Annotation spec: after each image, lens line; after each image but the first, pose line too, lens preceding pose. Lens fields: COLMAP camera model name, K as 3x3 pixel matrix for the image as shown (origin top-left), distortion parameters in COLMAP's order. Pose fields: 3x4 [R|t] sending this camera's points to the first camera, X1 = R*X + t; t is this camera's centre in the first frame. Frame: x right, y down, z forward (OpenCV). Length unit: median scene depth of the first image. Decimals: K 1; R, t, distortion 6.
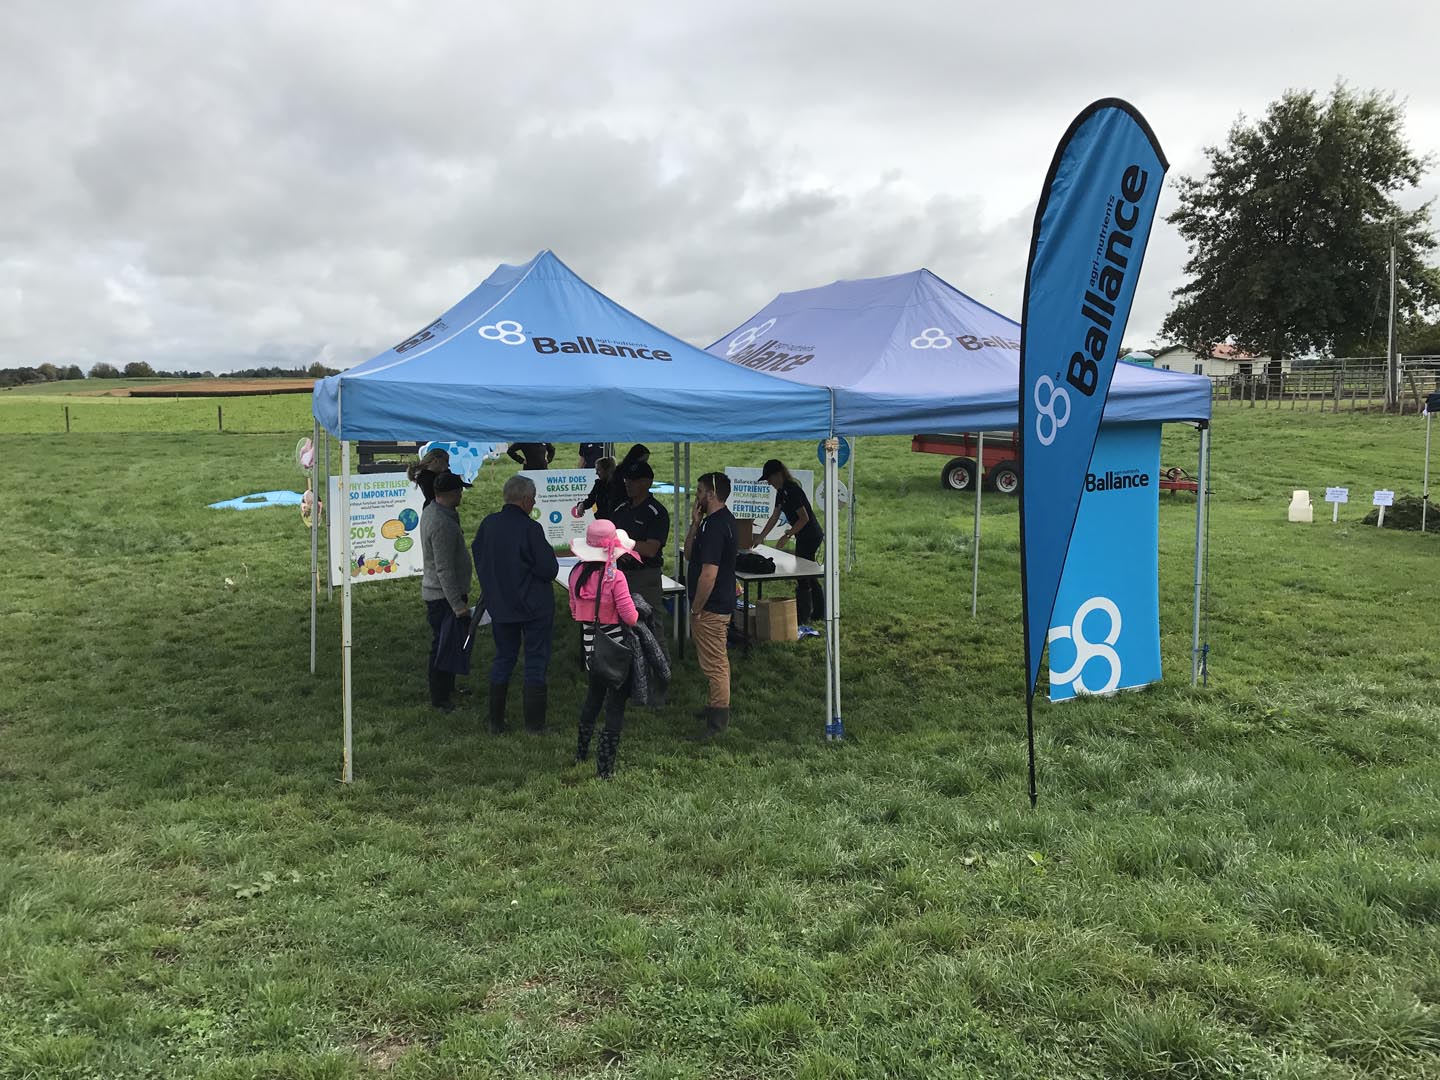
lens RADIAL K [[1051.7, 0, 720.0], [0, 1051.7, 540.0], [0, 0, 1]] dist [-0.009016, -0.027633]
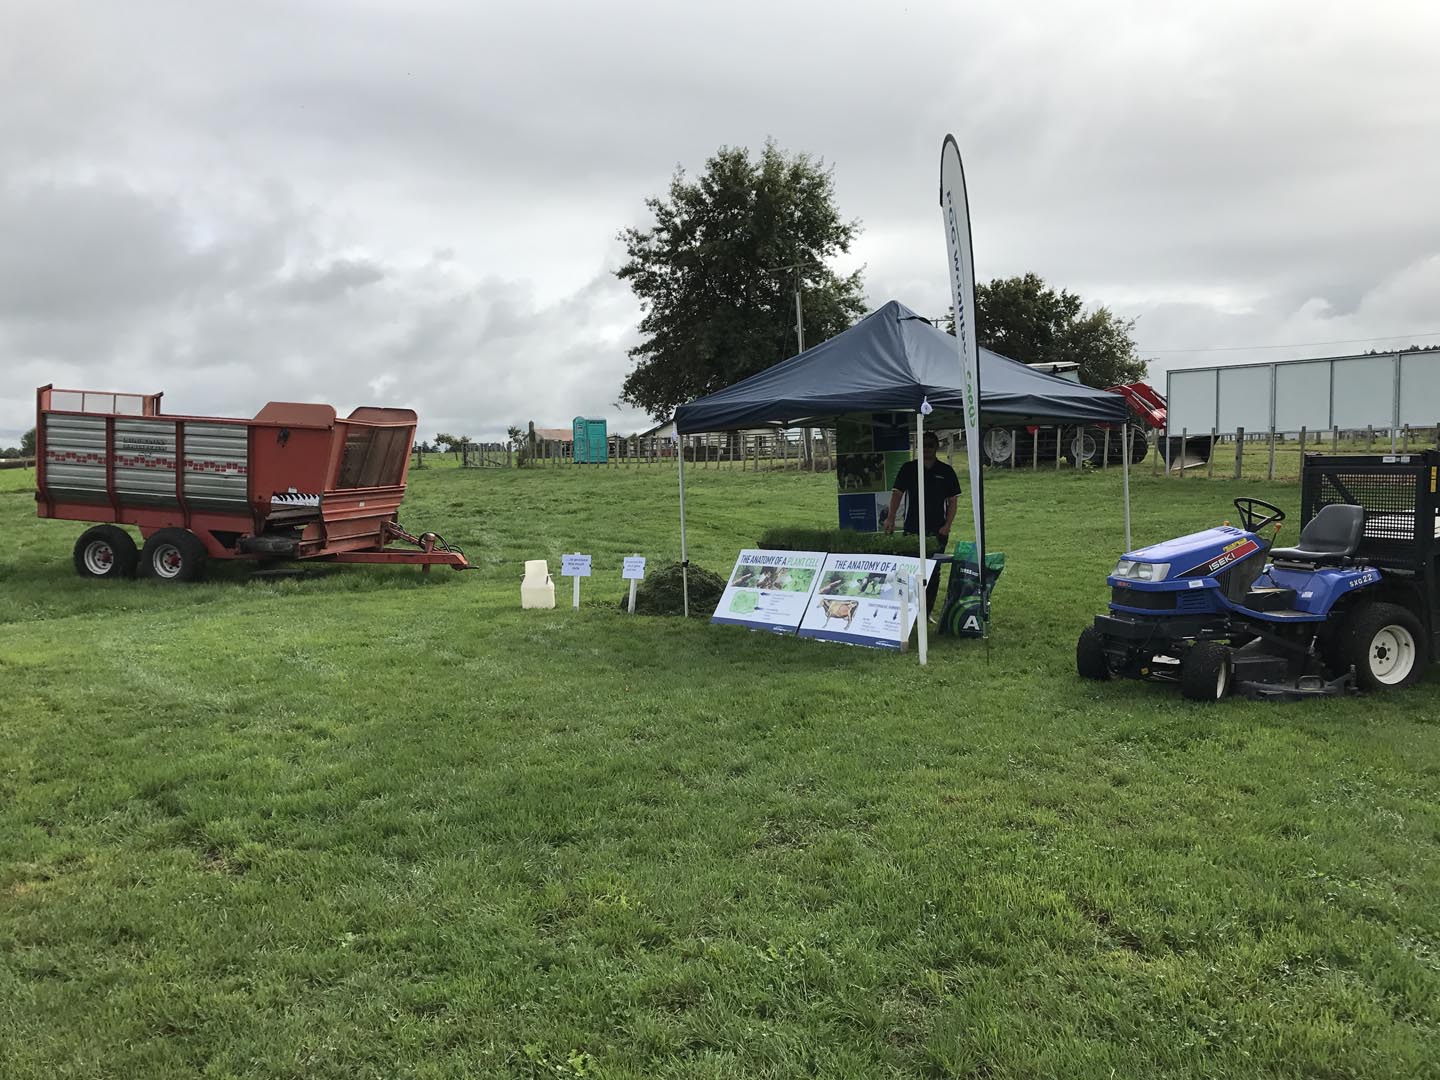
lens RADIAL K [[1051.7, 0, 720.0], [0, 1051.7, 540.0], [0, 0, 1]] dist [-0.009016, -0.027633]
pose [[0.920540, -0.025144, 0.389838, 0.146939], [0.054423, 0.996449, -0.064240, -0.004183], [-0.386839, 0.080351, 0.918640, 0.127551]]
